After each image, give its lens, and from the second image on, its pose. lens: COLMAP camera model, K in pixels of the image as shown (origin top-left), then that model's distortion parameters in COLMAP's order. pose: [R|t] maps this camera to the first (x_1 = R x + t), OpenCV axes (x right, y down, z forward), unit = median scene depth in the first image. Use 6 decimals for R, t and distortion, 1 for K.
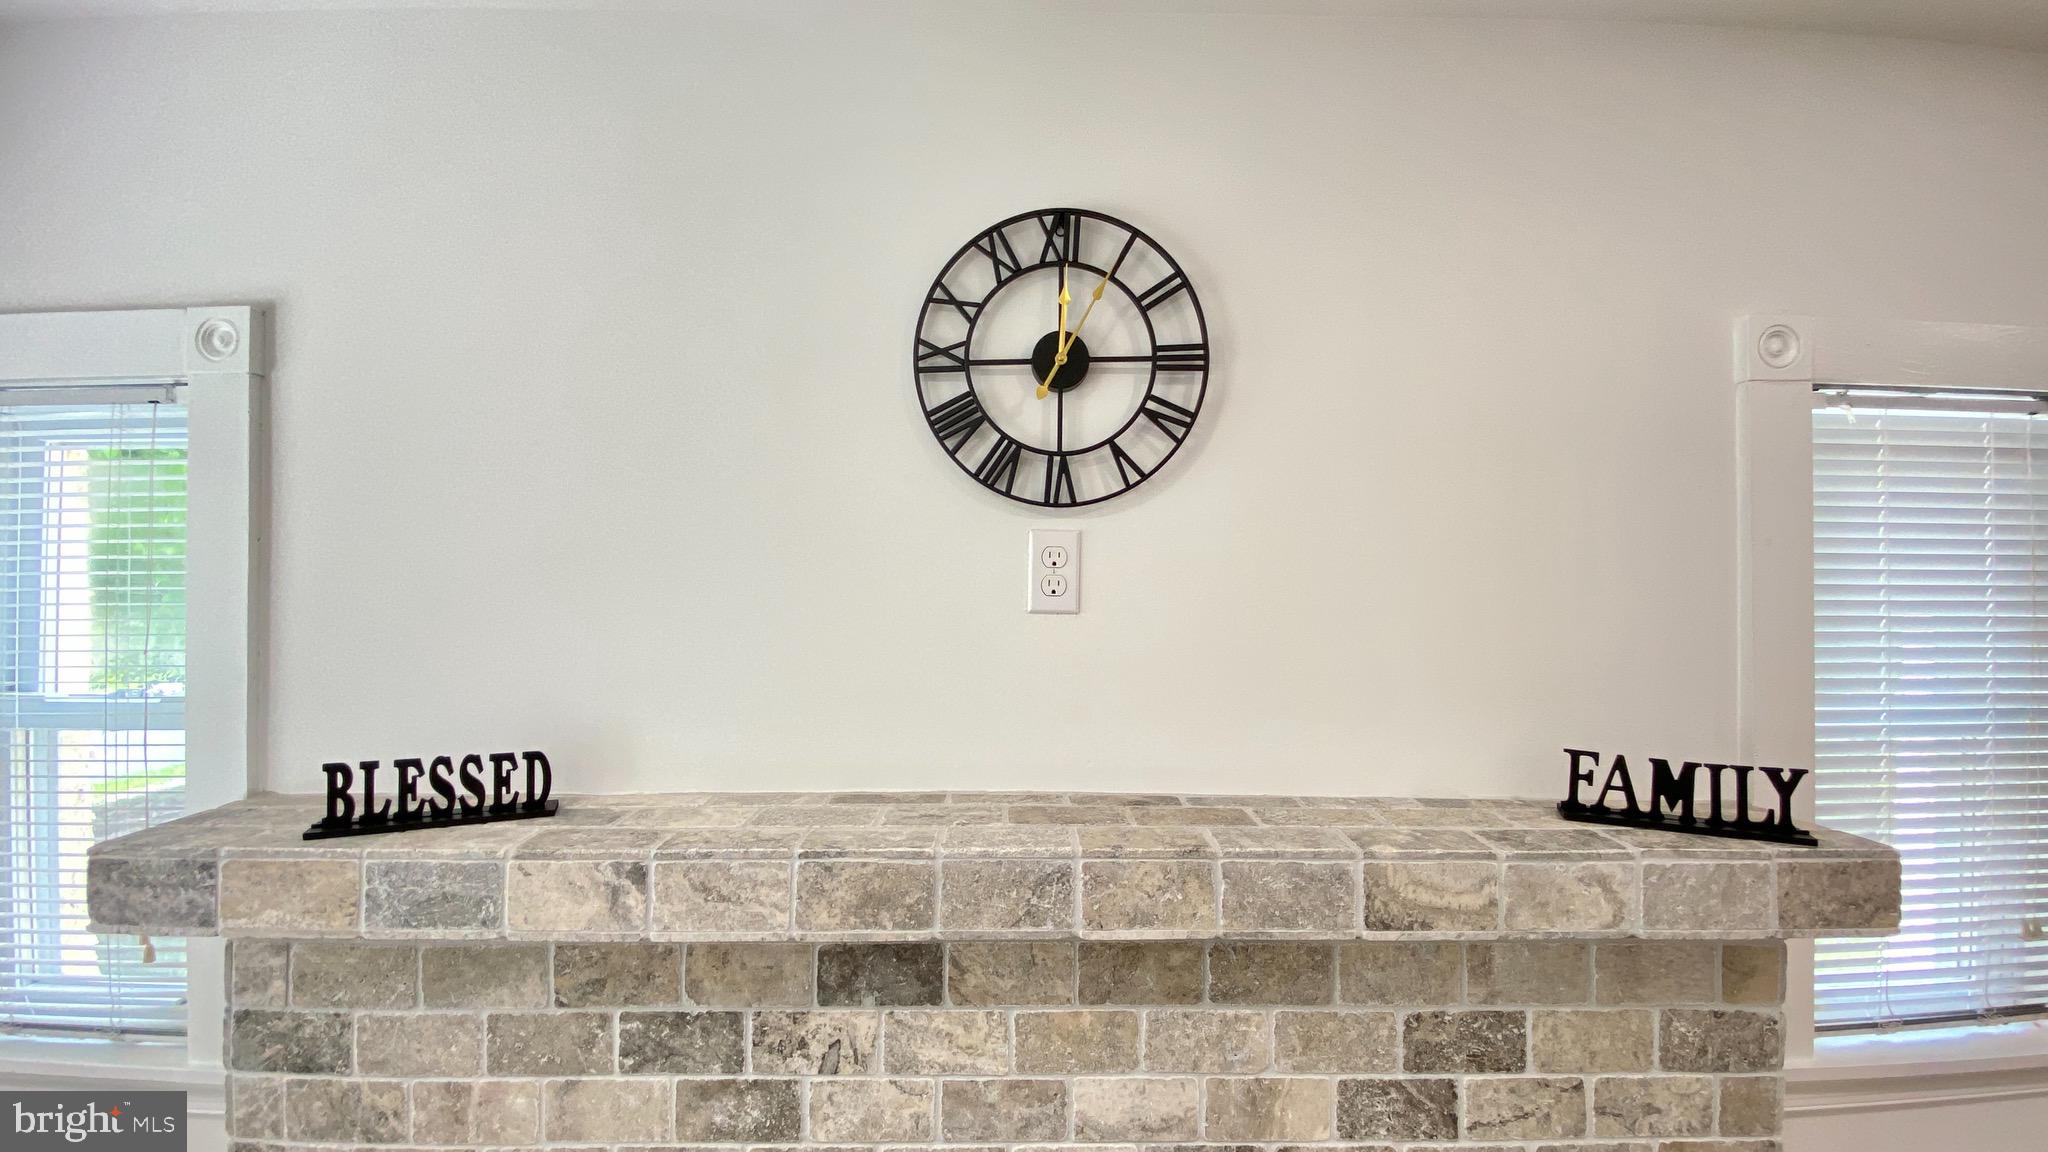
lens RADIAL K [[823.3, 0, 1017.0], [0, 823.3, 567.6], [0, 0, 1]] dist [-0.009839, -0.001062]
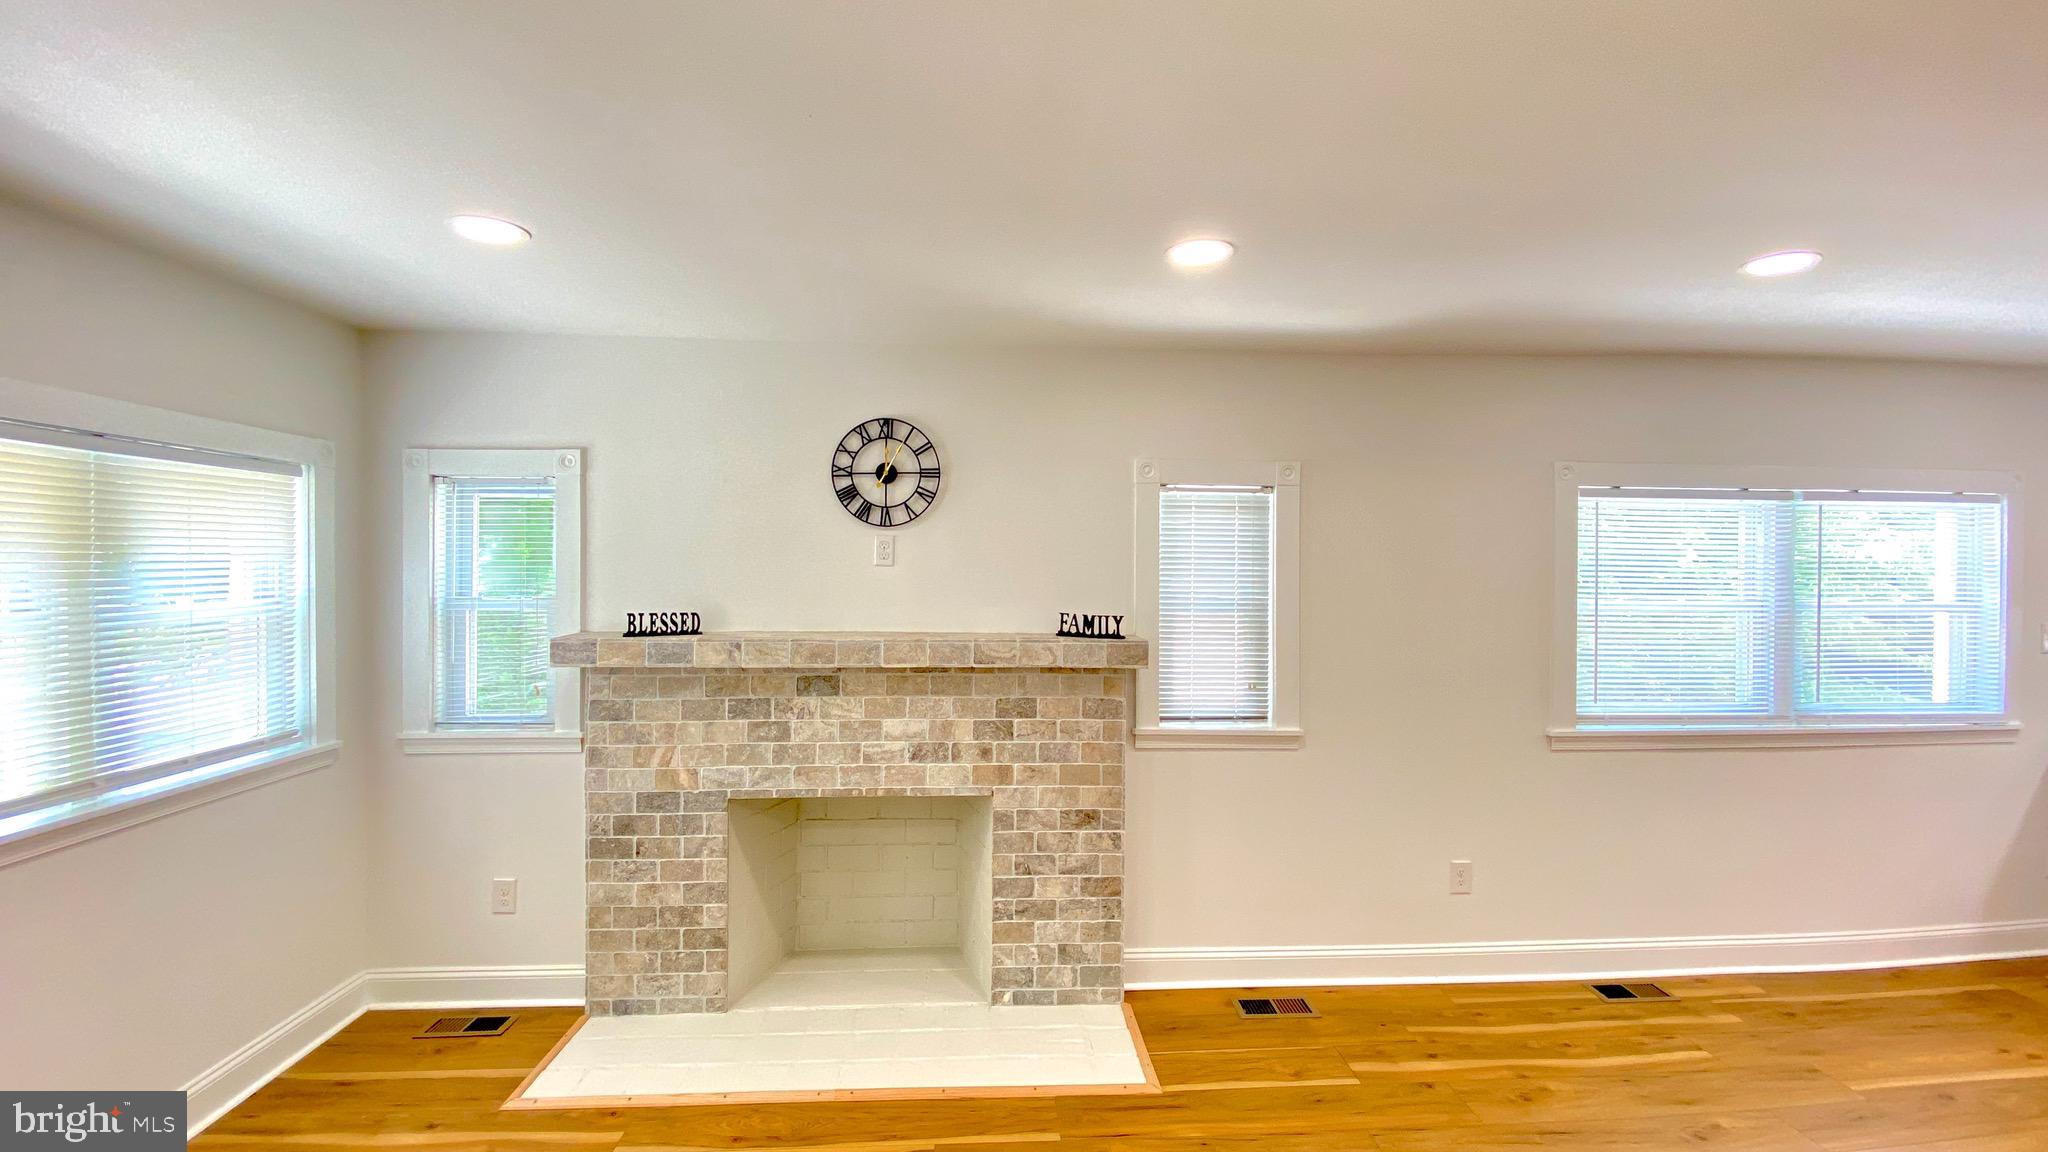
lens RADIAL K [[823.3, 0, 1042.9], [0, 823.3, 572.8], [0, 0, 1]] dist [-0.009839, -0.001062]
pose [[0.996840, 0.004809, 0.079289, 0.404943], [-0.006505, 0.999755, 0.021152, 0.020261], [-0.079168, -0.021601, 0.996627, -2.010540]]
